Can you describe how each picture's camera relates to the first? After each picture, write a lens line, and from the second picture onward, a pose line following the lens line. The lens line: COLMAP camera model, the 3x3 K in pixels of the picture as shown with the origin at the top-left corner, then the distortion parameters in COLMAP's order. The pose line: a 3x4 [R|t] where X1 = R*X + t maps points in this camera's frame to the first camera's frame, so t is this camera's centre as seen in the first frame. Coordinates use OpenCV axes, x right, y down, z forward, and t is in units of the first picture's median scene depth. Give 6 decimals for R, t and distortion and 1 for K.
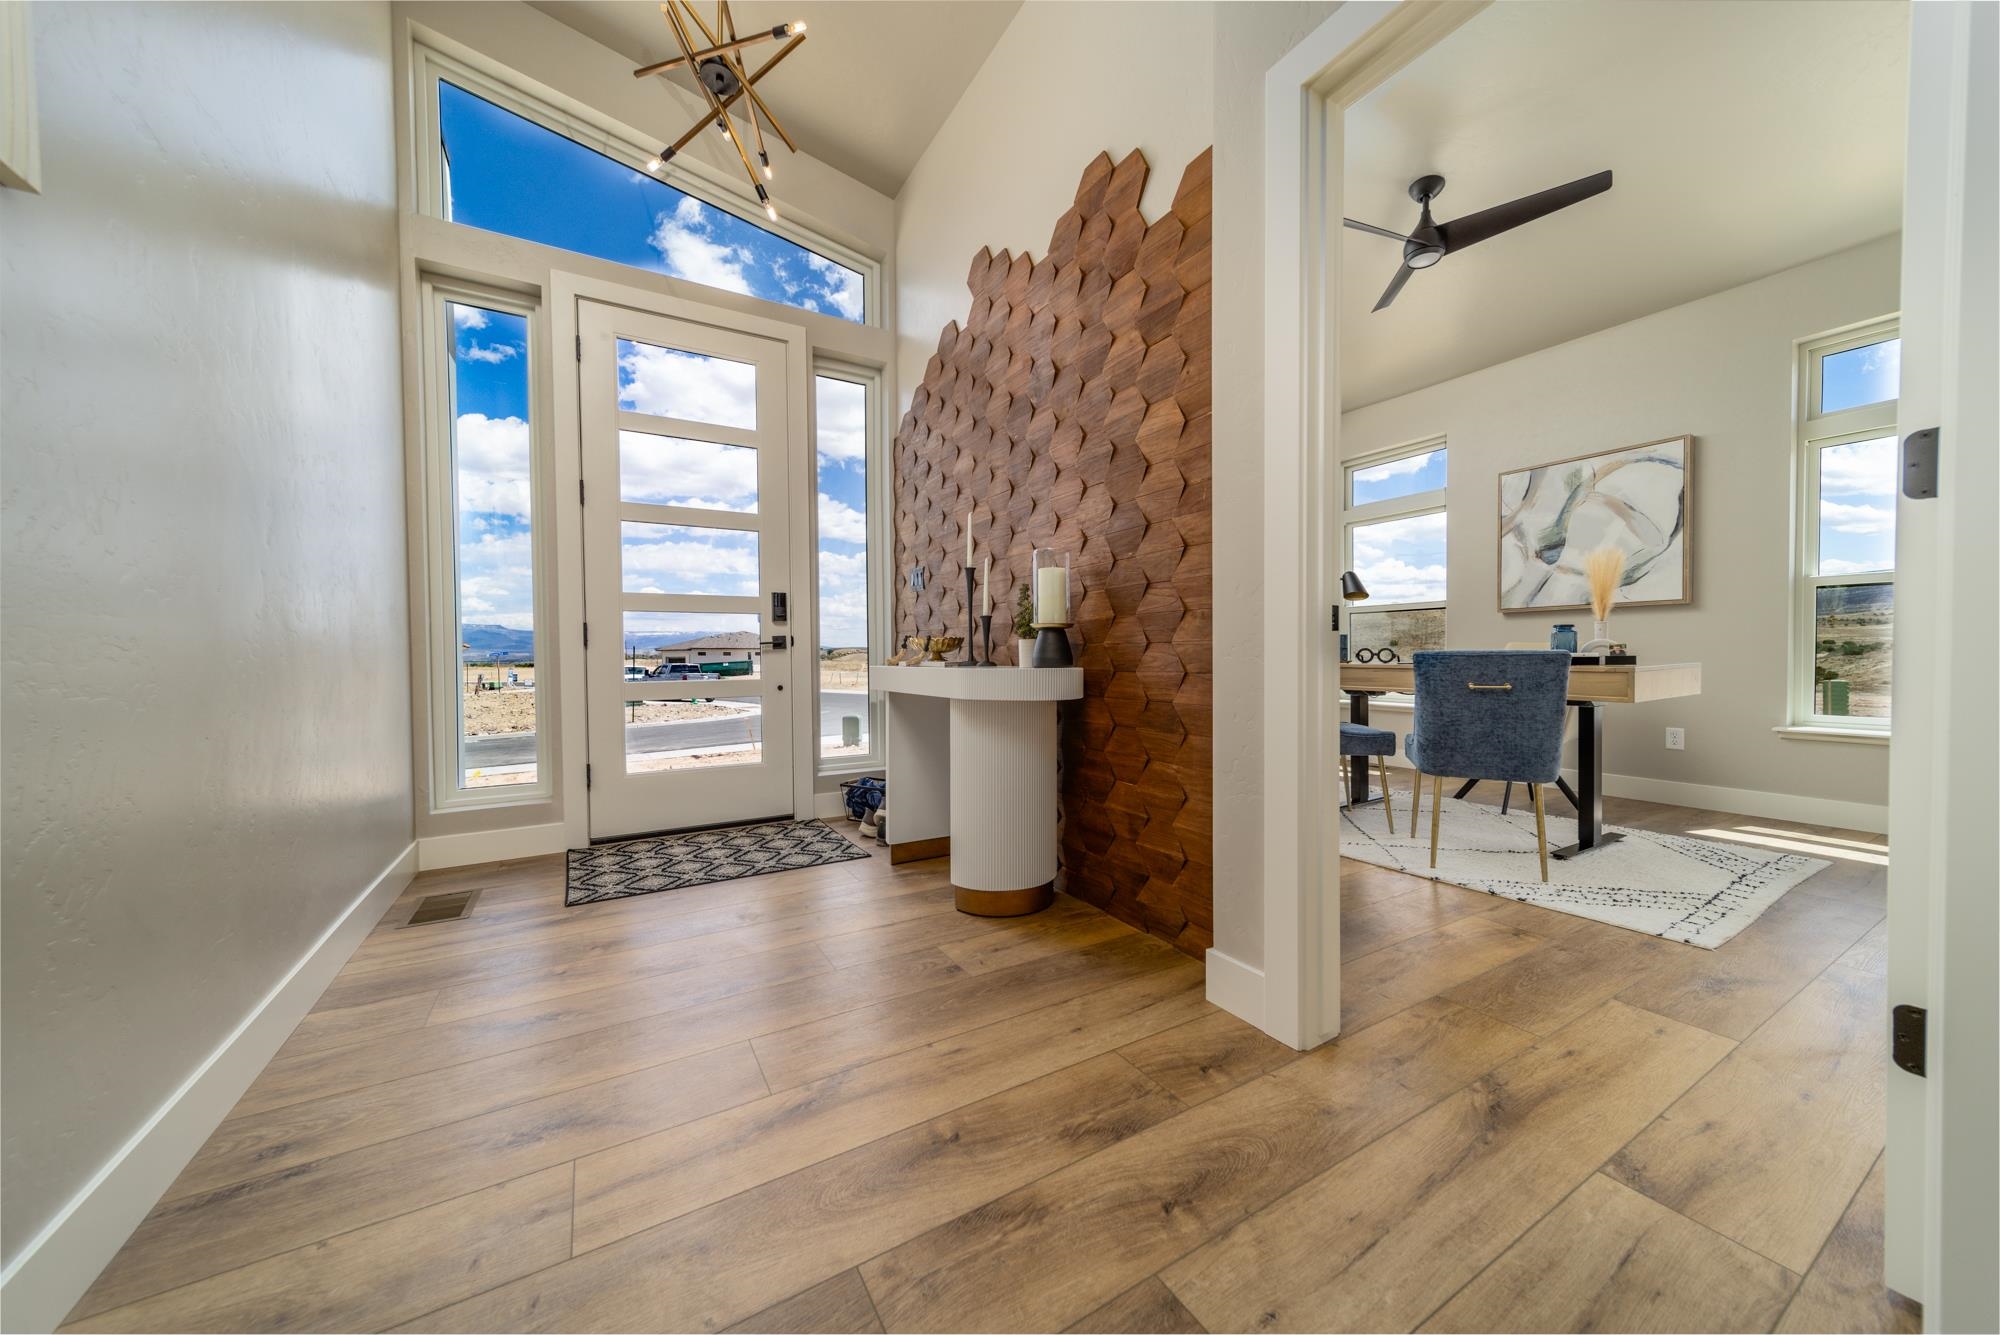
lens RADIAL K [[710.0, 0, 981.1], [0, 710.0, 670.5], [0, 0, 1]] dist [0.003038, 0.000395]
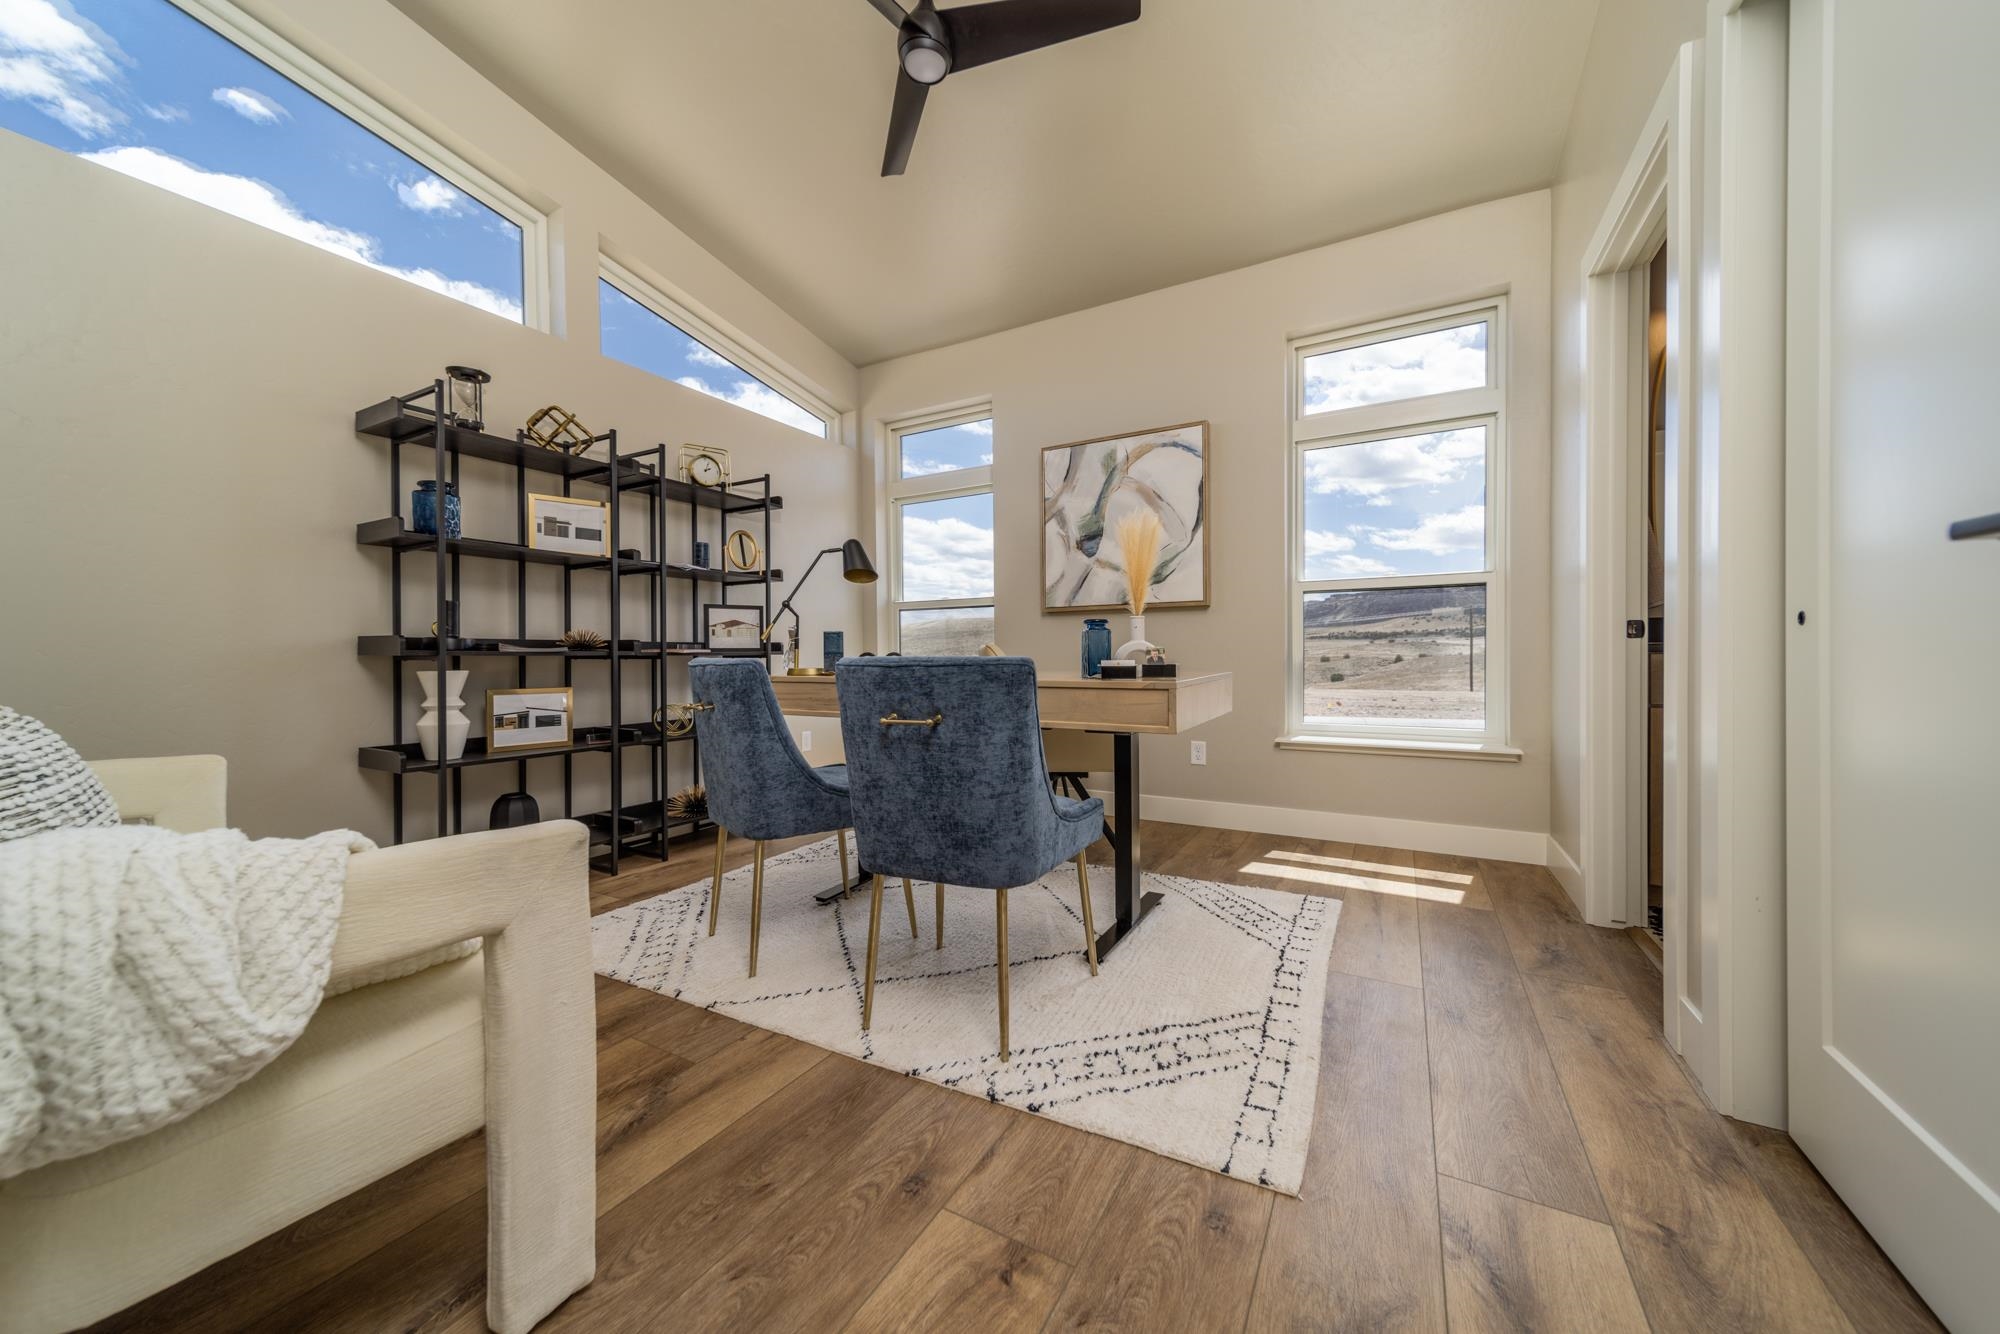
lens RADIAL K [[710.0, 0, 1000.4], [0, 710.0, 675.2], [0, 0, 1]] dist [0.003038, 0.000395]
pose [[0.862616, -0.011691, 0.505724, 0.313990], [0.012192, 0.999923, 0.002319, -0.010412], [-0.505712, 0.004165, 0.862692, 0.364228]]
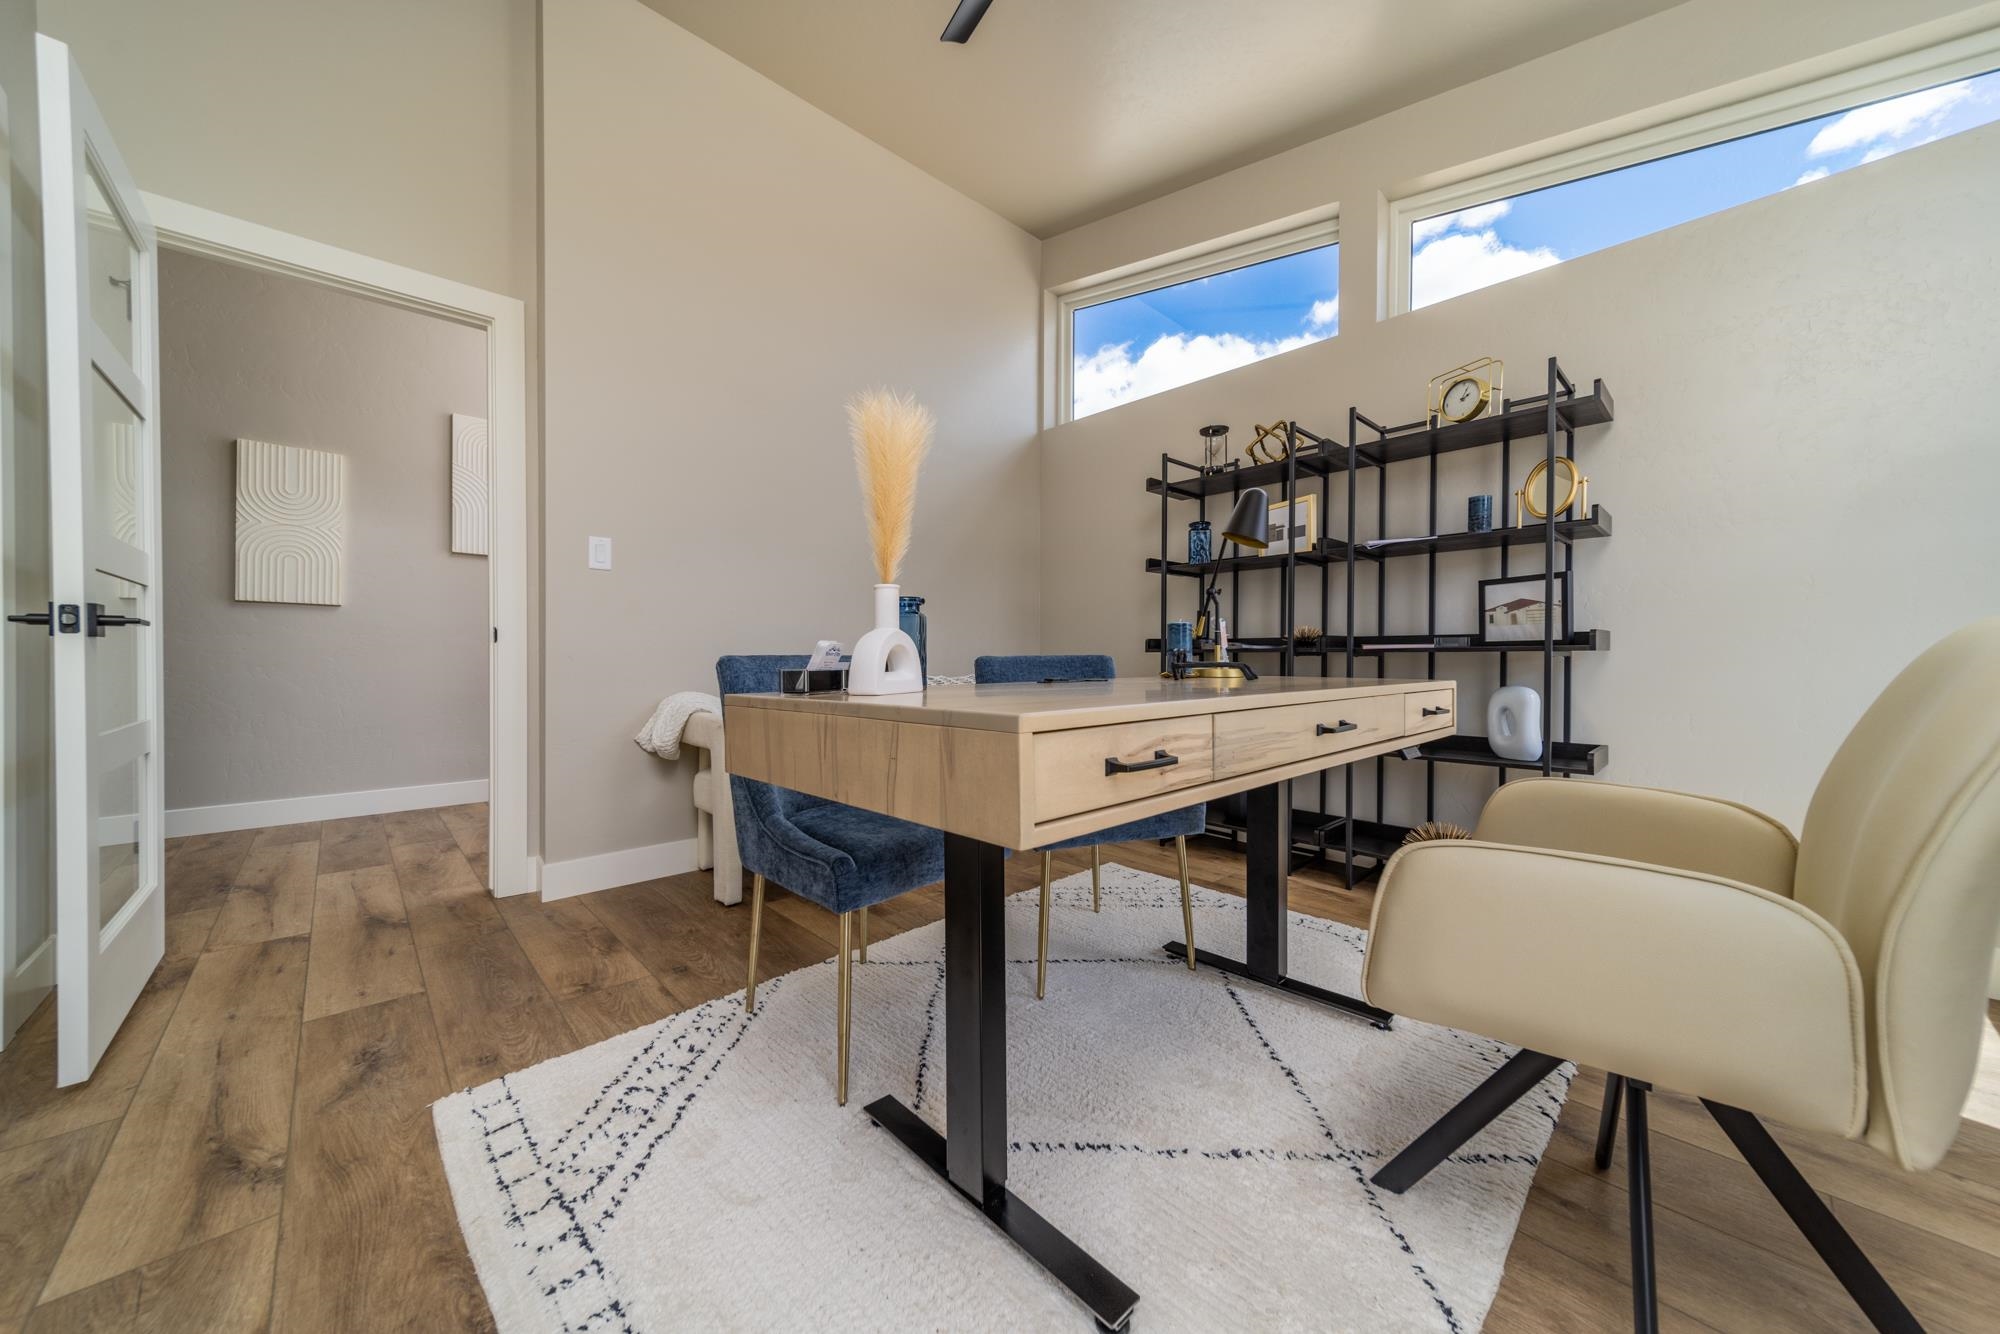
lens RADIAL K [[710.0, 0, 997.7], [0, 710.0, 656.5], [0, 0, 1]] dist [0.003038, 0.000395]
pose [[0.213426, 0.010113, -0.976907, 1.017789], [-0.027303, 0.999618, 0.004384, -0.025075], [0.976578, 0.025737, 0.213620, 0.777803]]
